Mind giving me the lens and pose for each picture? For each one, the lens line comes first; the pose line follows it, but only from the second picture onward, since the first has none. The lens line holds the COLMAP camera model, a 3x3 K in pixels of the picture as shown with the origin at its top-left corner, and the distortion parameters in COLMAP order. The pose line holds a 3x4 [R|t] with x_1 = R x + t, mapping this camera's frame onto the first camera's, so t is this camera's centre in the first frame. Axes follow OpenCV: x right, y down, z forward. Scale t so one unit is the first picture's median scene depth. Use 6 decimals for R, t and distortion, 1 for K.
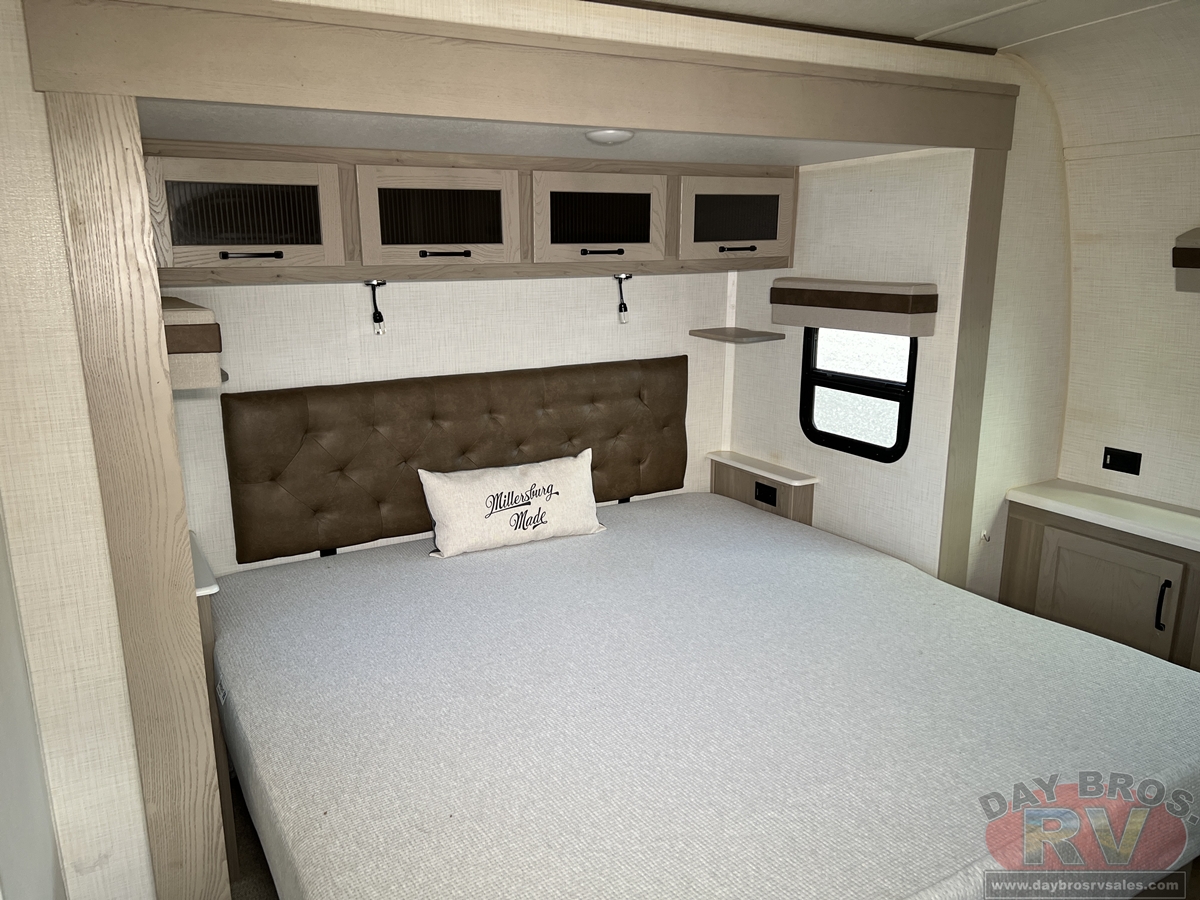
lens RADIAL K [[893.6, 0, 605.9], [0, 893.6, 456.4], [0, 0, 1]] dist [0.077768, -0.097961]
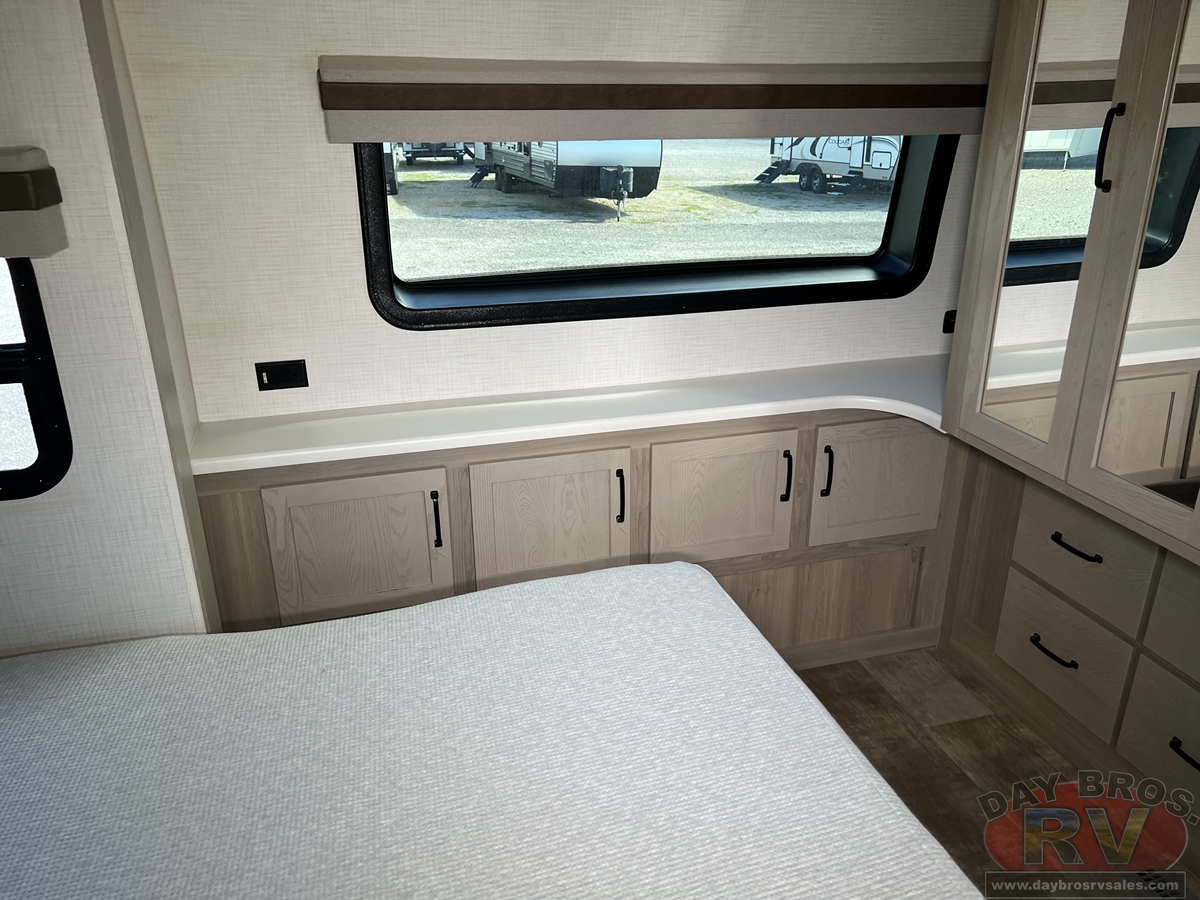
lens RADIAL K [[893.6, 0, 605.9], [0, 893.6, 456.4], [0, 0, 1]] dist [0.077768, -0.097961]
pose [[0.248164, -0.353966, 0.901733, -0.085401], [0.231534, 0.925546, 0.299594, -0.098874], [-0.940642, 0.134433, 0.311642, 0.511263]]
